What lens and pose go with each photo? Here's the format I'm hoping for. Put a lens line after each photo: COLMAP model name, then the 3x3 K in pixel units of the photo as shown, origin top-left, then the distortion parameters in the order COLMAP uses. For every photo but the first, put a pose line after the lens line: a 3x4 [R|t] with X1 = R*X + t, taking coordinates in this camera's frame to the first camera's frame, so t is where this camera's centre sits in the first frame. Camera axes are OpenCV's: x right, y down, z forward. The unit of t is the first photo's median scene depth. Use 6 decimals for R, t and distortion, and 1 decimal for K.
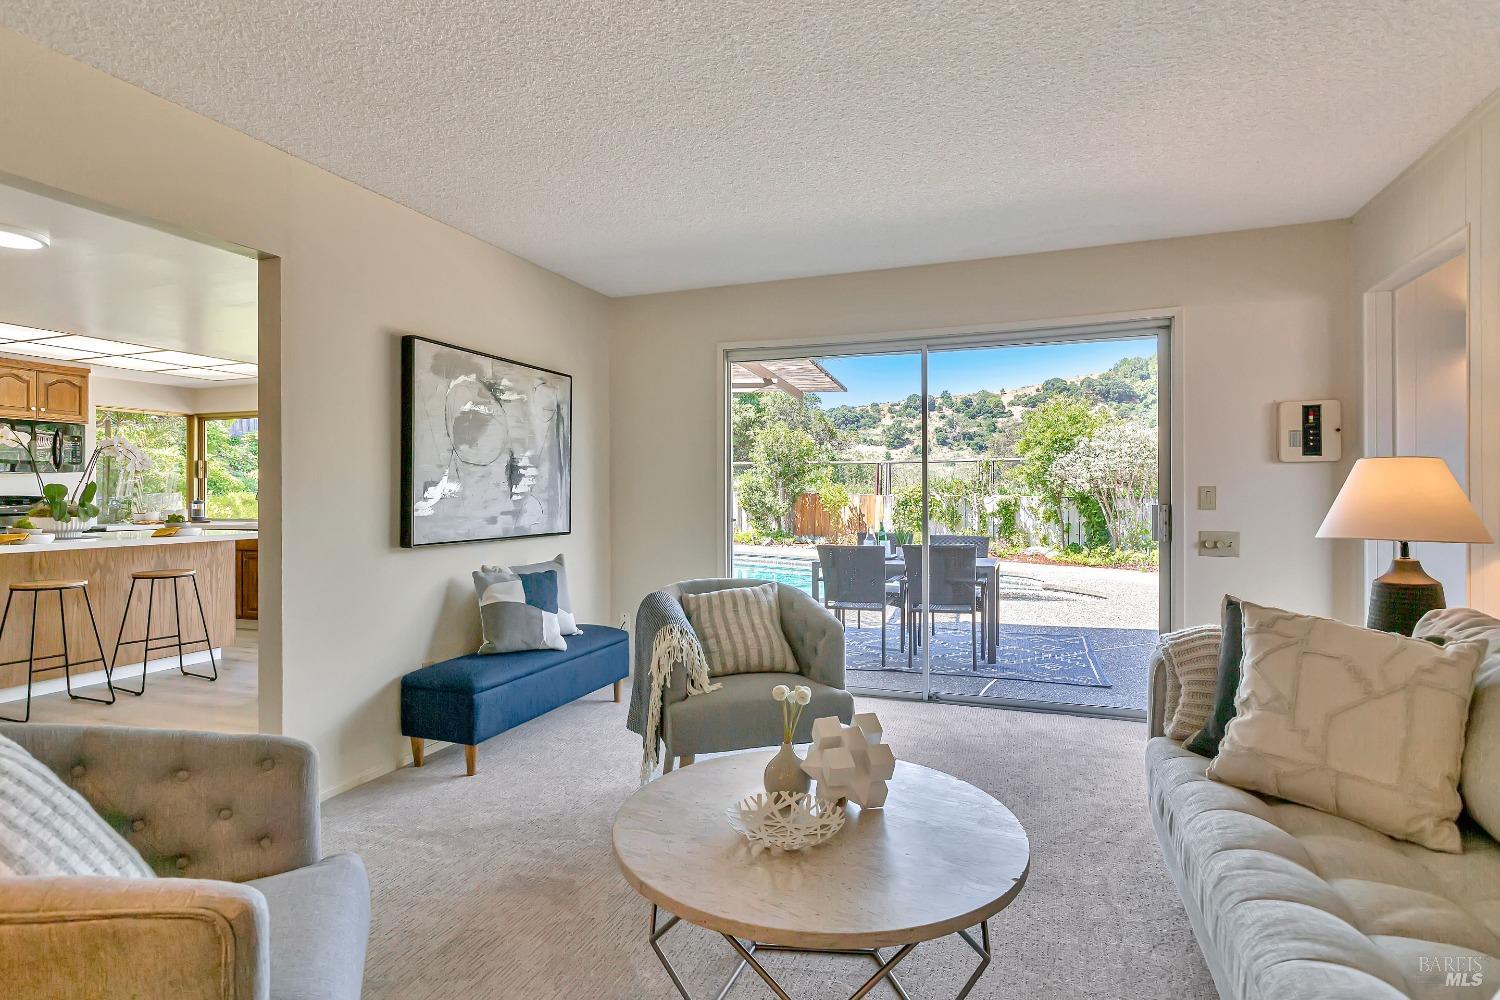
lens RADIAL K [[787.4, 0, 750.0], [0, 787.4, 500.0], [0, 0, 1]] dist [-0.001079, -0.000383]
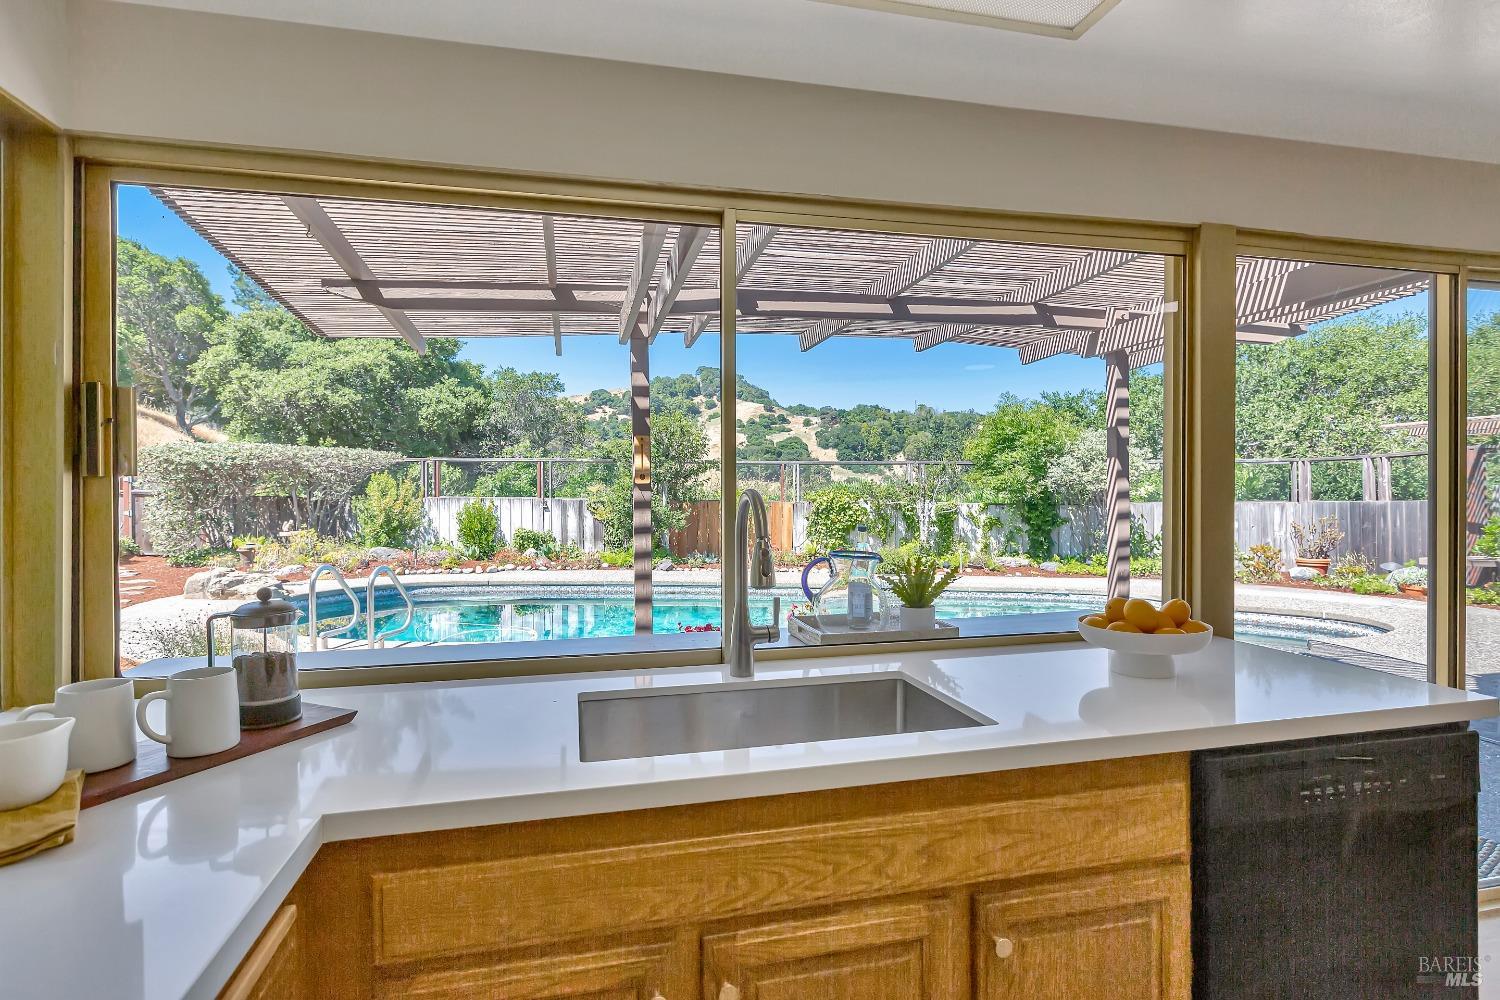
lens RADIAL K [[762.9, 0, 750.0], [0, 762.9, 500.0], [0, 0, 1]] dist [-0.001130, 0.000028]
pose [[0.839250, -0.004786, 0.543724, -0.306103], [0.006824, 0.999975, -0.001731, -0.007141], [-0.543703, 0.005163, 0.839262, 0.341815]]
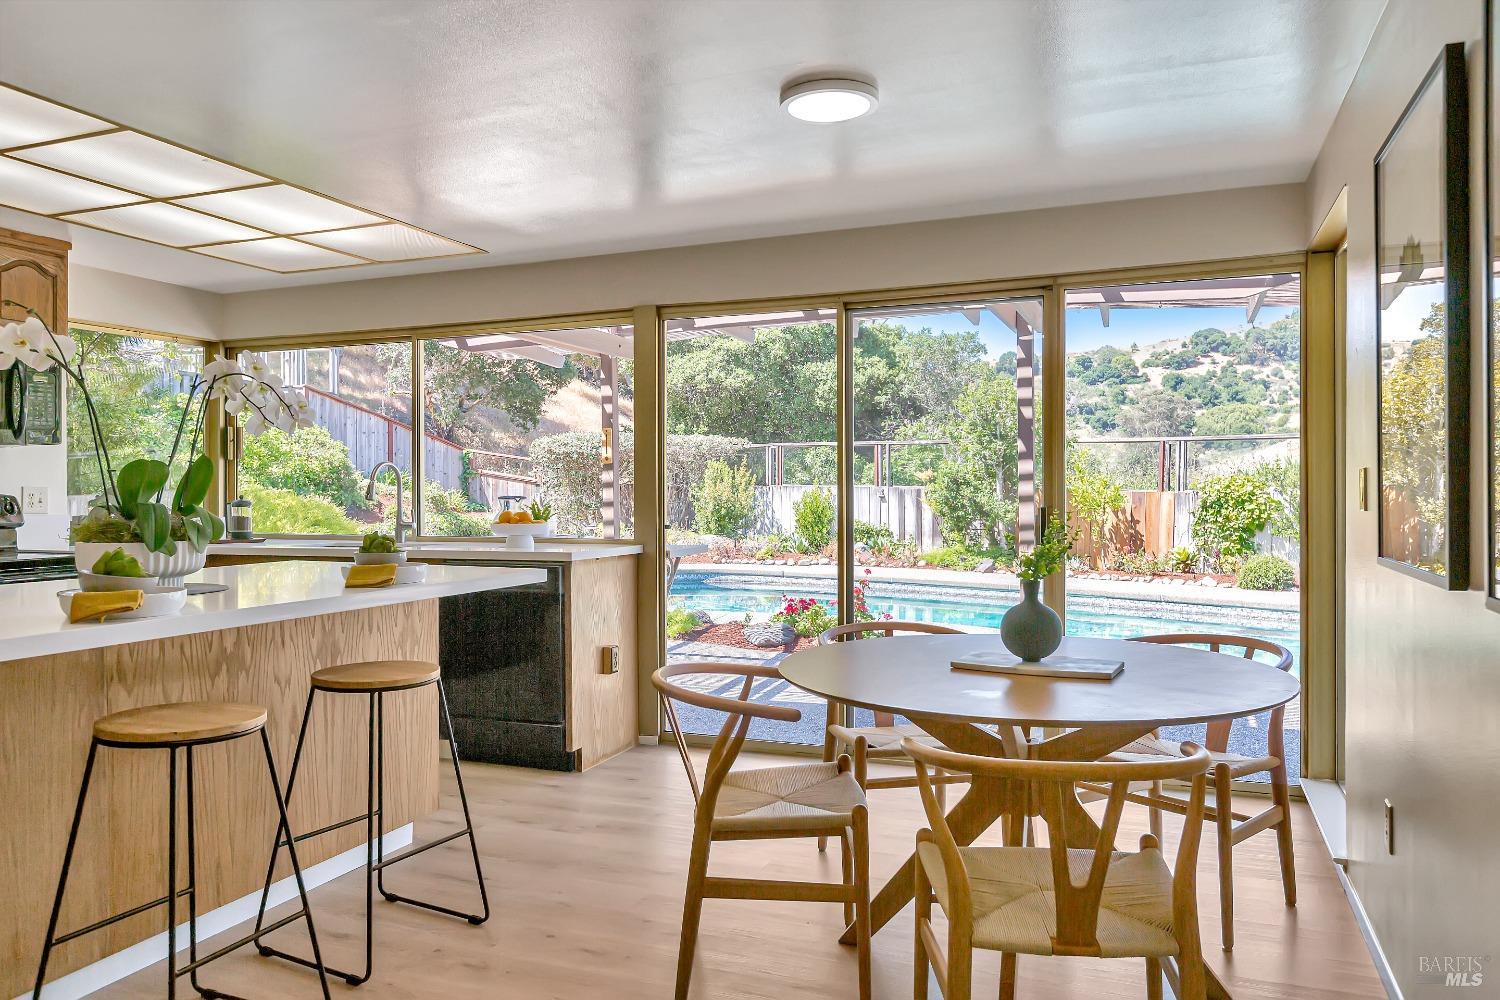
lens RADIAL K [[1089.9, 0, 750.0], [0, 1089.9, 500.0], [0, 0, 1]] dist [-0.009871, 0.000303]
pose [[0.999865, 0.000551, -0.016393, -0.154901], [-0.000537, 1.000000, 0.000827, -0.000253], [0.016394, -0.000818, 0.999865, 0.122090]]
